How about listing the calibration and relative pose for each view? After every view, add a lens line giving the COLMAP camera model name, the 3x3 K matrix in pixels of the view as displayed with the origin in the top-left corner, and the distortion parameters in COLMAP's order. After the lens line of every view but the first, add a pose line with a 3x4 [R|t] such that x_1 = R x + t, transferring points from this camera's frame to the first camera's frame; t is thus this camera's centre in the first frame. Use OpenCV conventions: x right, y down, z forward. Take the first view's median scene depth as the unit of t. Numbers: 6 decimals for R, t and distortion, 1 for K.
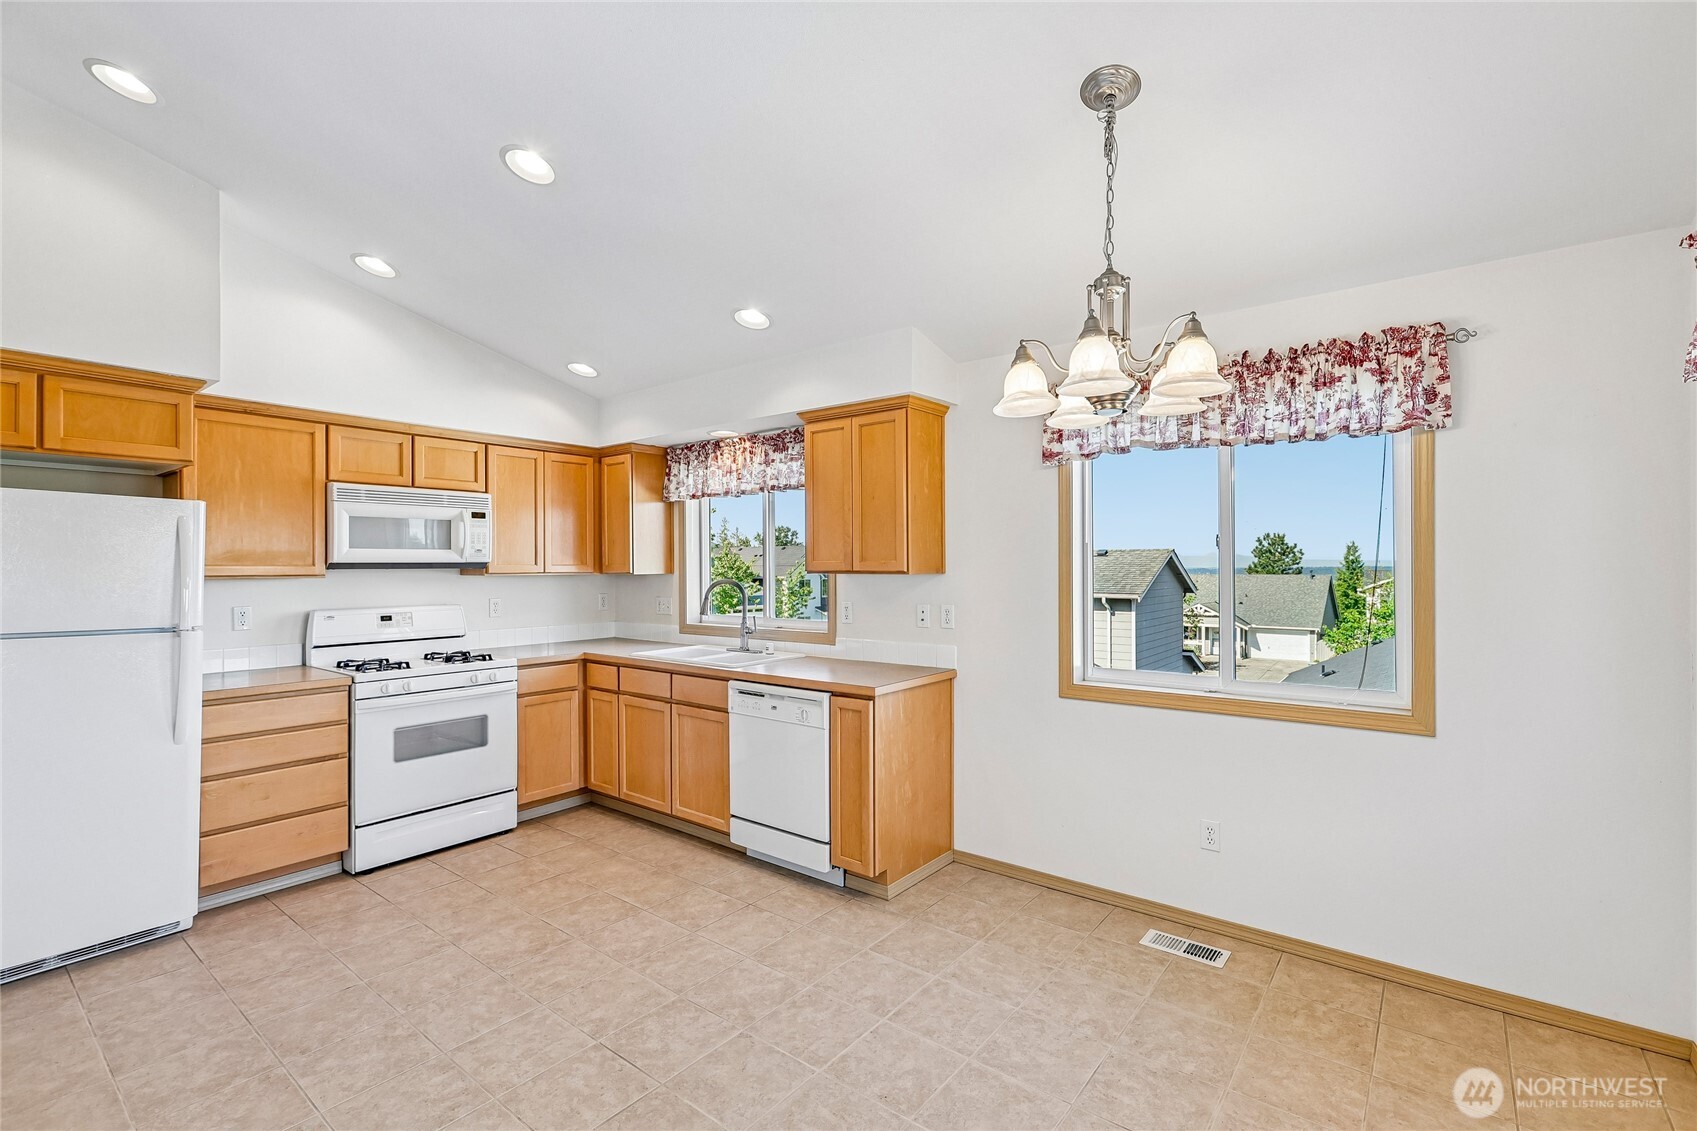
lens RADIAL K [[760.7, 0, 854.8], [0, 760.7, 561.4], [0, 0, 1]] dist [0.000412, 0.002256]
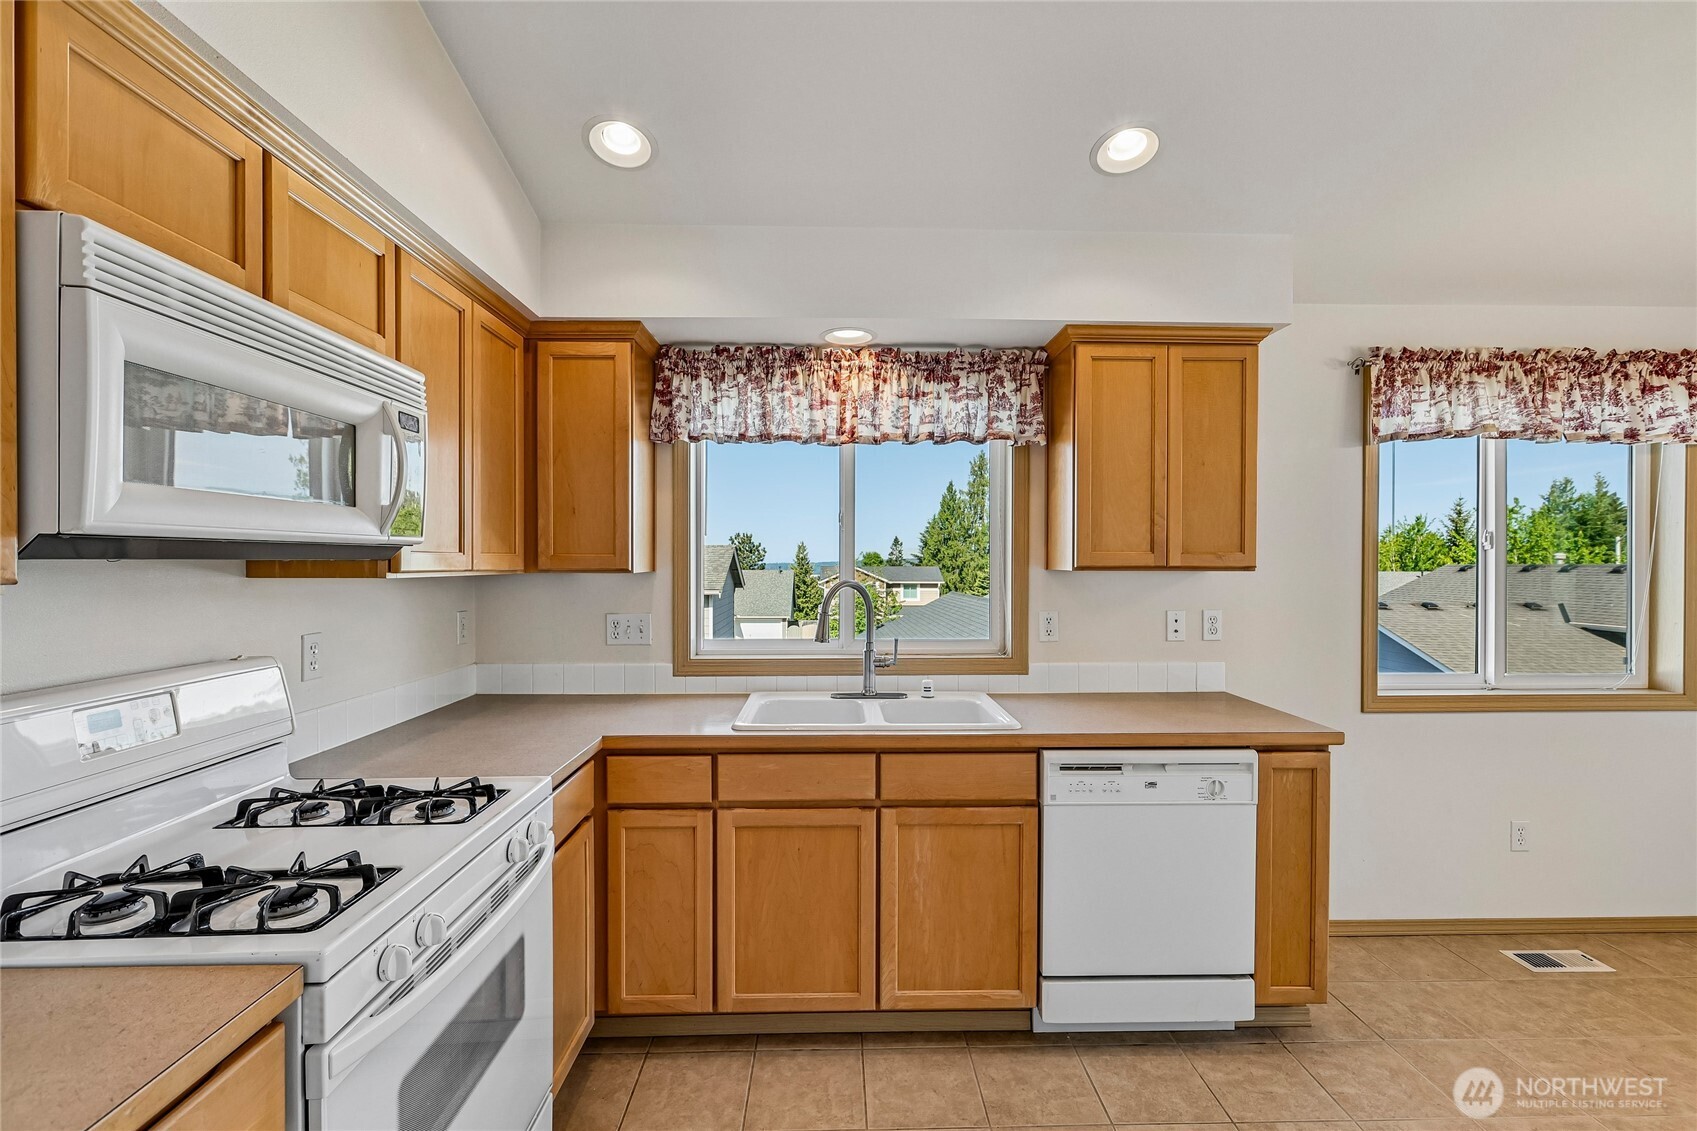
lens RADIAL K [[754.7, 0, 848.5], [0, 754.7, 565.5], [0, 0, 1]] dist [0.001703, 0.000629]
pose [[0.766677, 0.001015, 0.642033, -0.737372], [-0.007908, 0.999938, 0.007863, 0.008985], [-0.641985, -0.011106, 0.766637, 0.727096]]
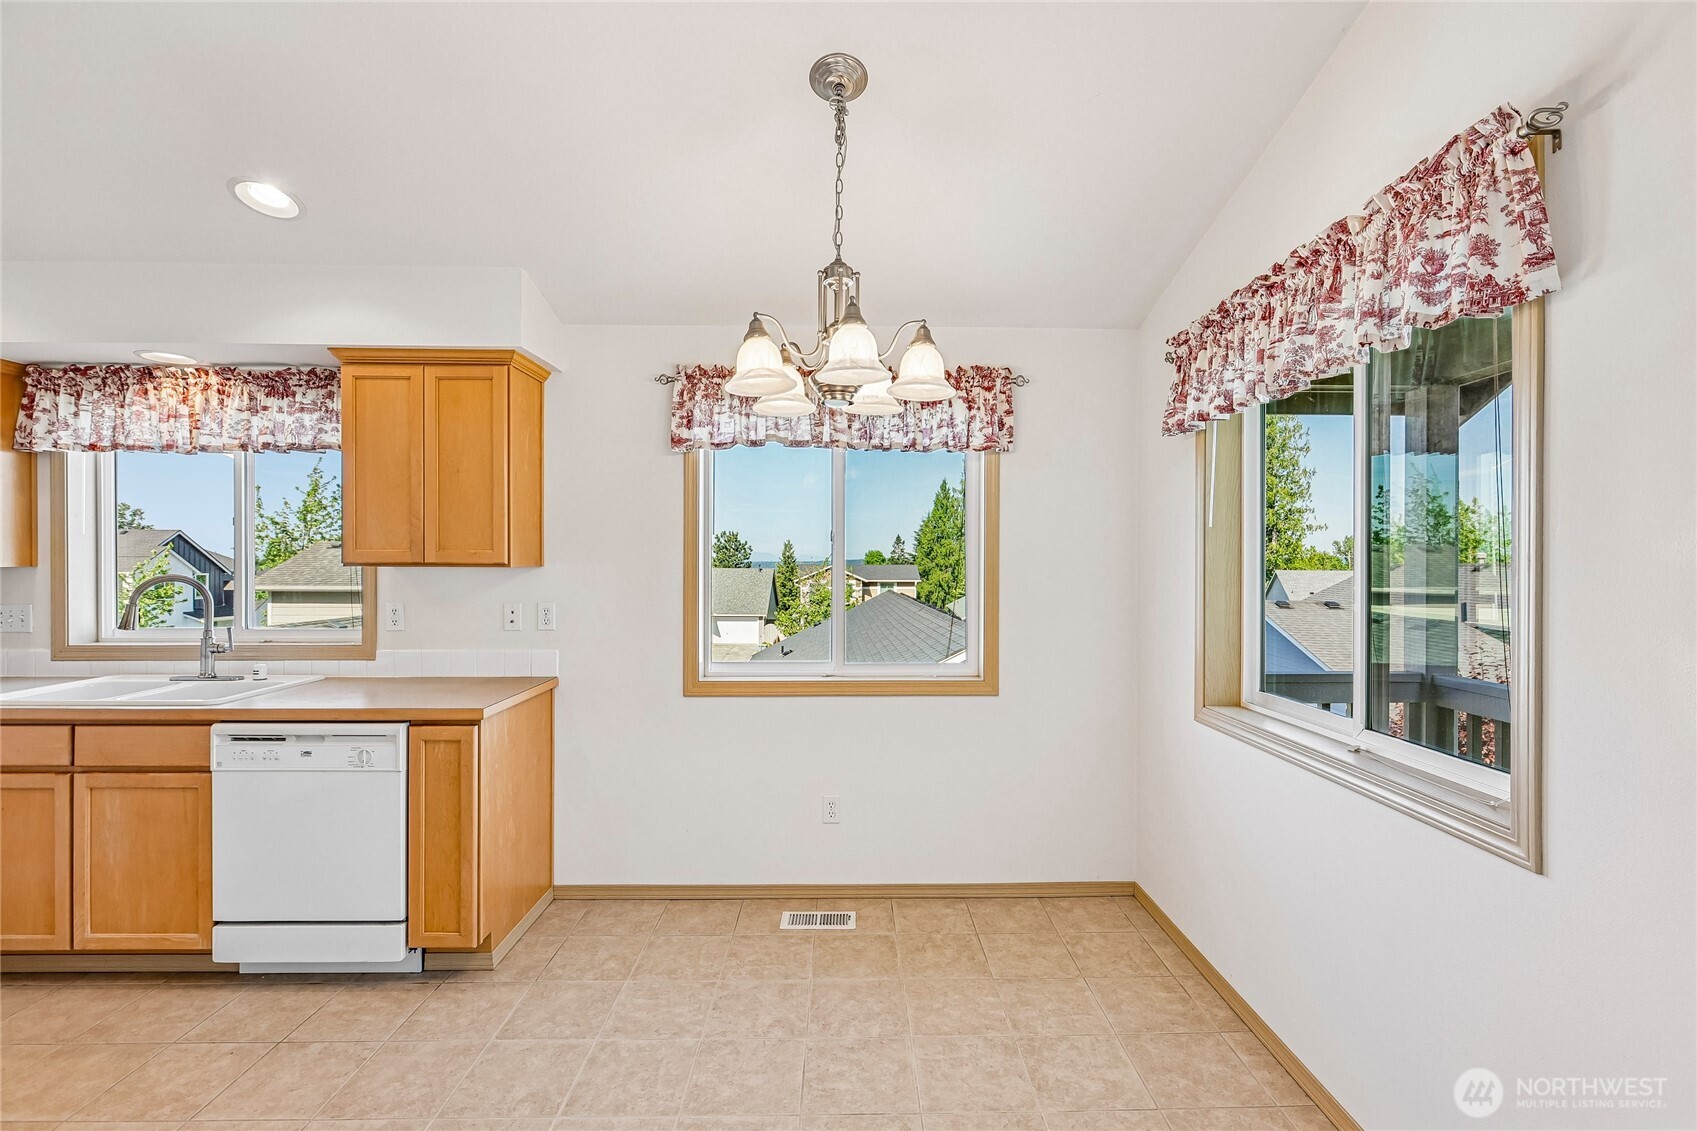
lens RADIAL K [[760.7, 0, 854.8], [0, 760.7, 561.4], [0, 0, 1]] dist [0.000412, 0.002256]
pose [[0.777149, 0.004321, 0.629302, -0.166022], [-0.009308, 0.999946, 0.004629, 0.003374], [-0.629248, -0.009455, 0.777147, 0.129646]]
